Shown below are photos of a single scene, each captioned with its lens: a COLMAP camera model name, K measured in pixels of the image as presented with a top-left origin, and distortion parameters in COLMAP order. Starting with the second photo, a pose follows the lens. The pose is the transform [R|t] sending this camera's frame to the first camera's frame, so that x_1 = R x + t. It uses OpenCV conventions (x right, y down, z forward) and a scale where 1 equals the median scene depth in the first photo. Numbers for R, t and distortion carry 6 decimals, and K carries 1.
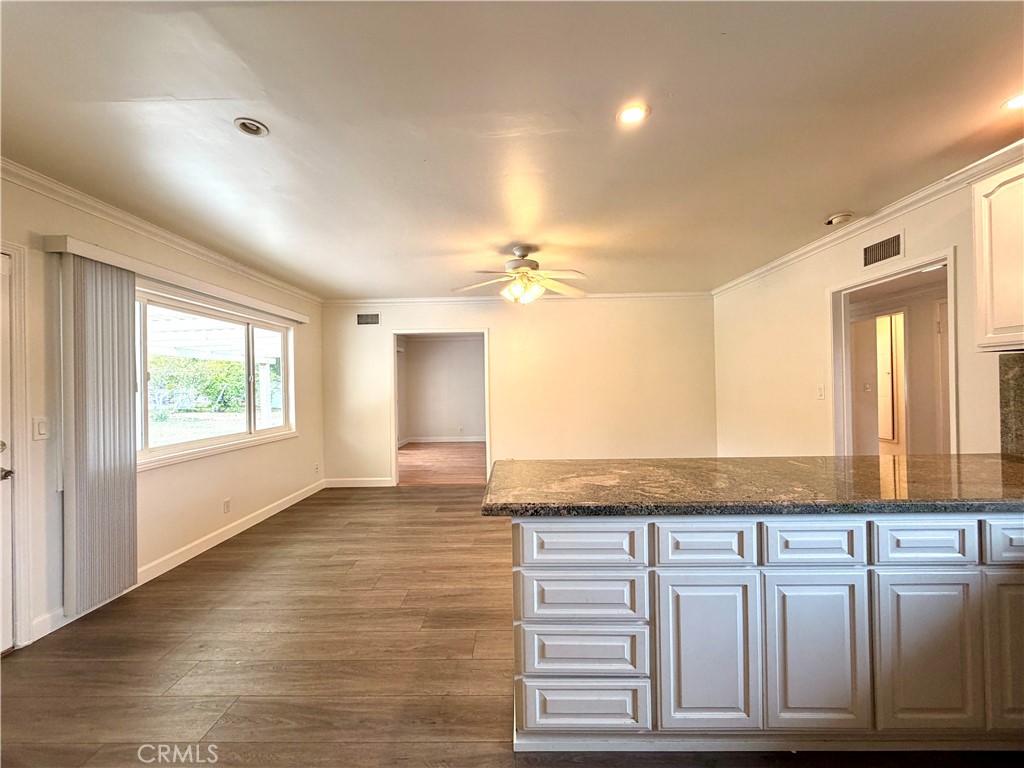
lens RADIAL K [[409.5, 0, 510.0], [0, 409.5, 384.1], [0, 0, 1]] dist [-0.000228, 0.000473]
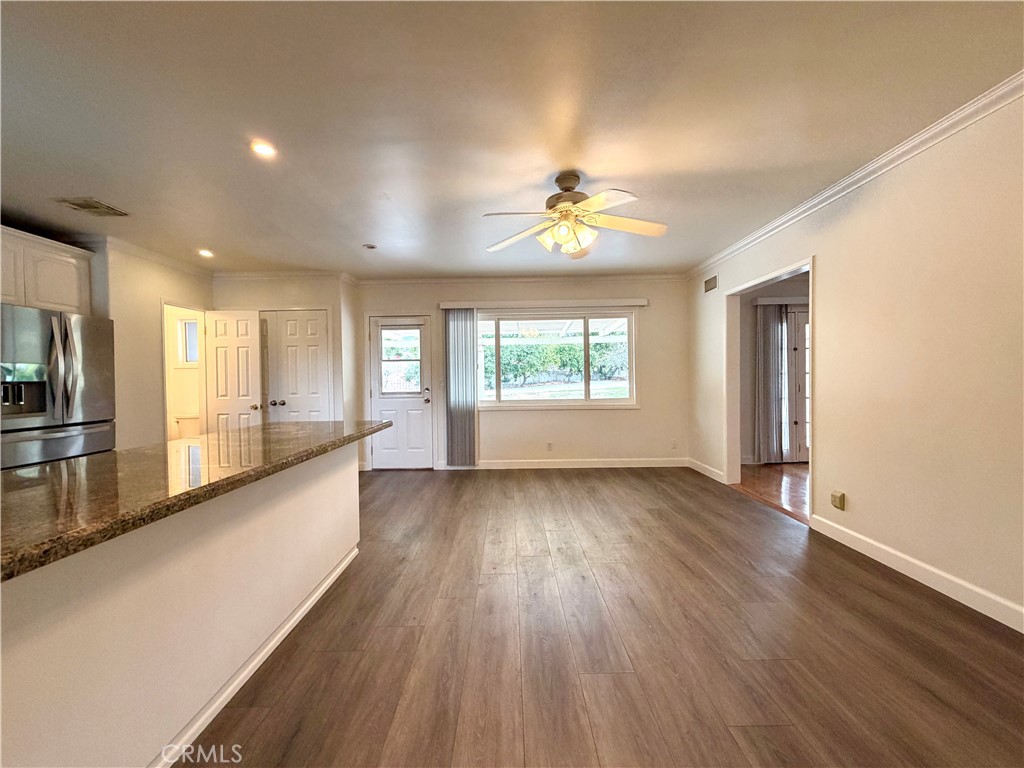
lens RADIAL K [[409.5, 0, 510.0], [0, 409.5, 383.7], [0, 0, 1]] dist [-0.000228, 0.000473]
pose [[0.015219, 0.030676, -0.999414, 0.912493], [0.017462, 0.999369, 0.030941, 0.029180], [0.999732, -0.017923, 0.014673, 0.988235]]
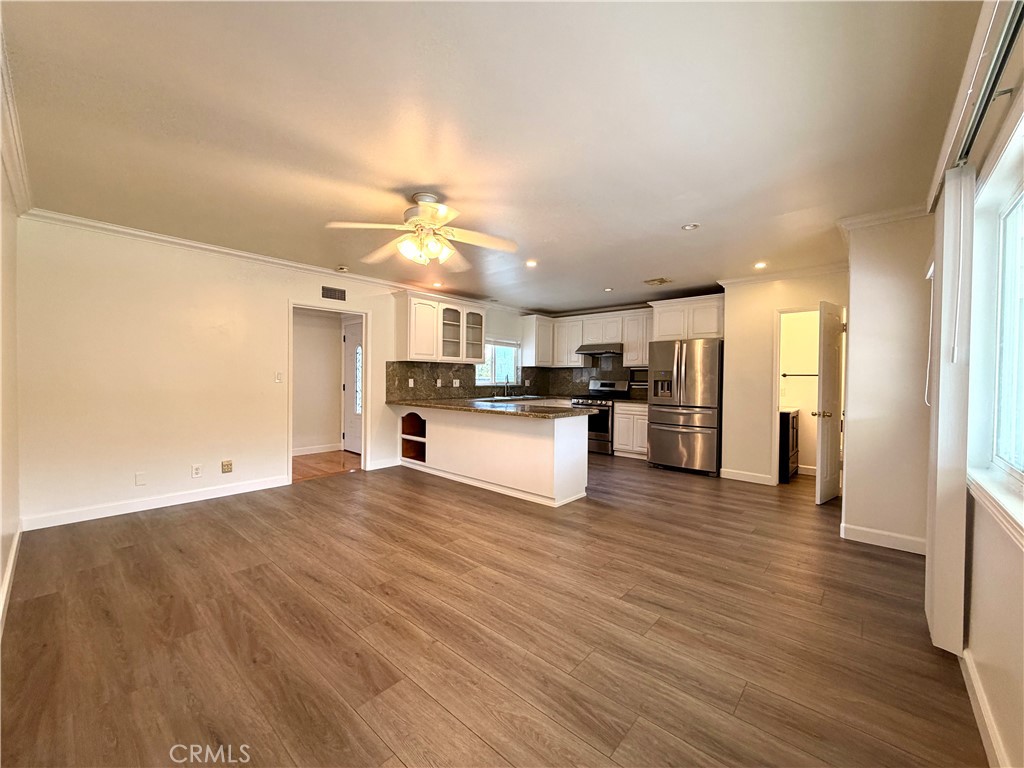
lens RADIAL K [[409.5, 0, 508.8], [0, 409.5, 384.1], [0, 0, 1]] dist [-0.000228, 0.000473]
pose [[-0.755275, 0.000719, 0.655408, -0.710151], [0.002175, 0.999997, 0.001409, 0.046544], [-0.655405, 0.002490, -0.755274, 1.701951]]
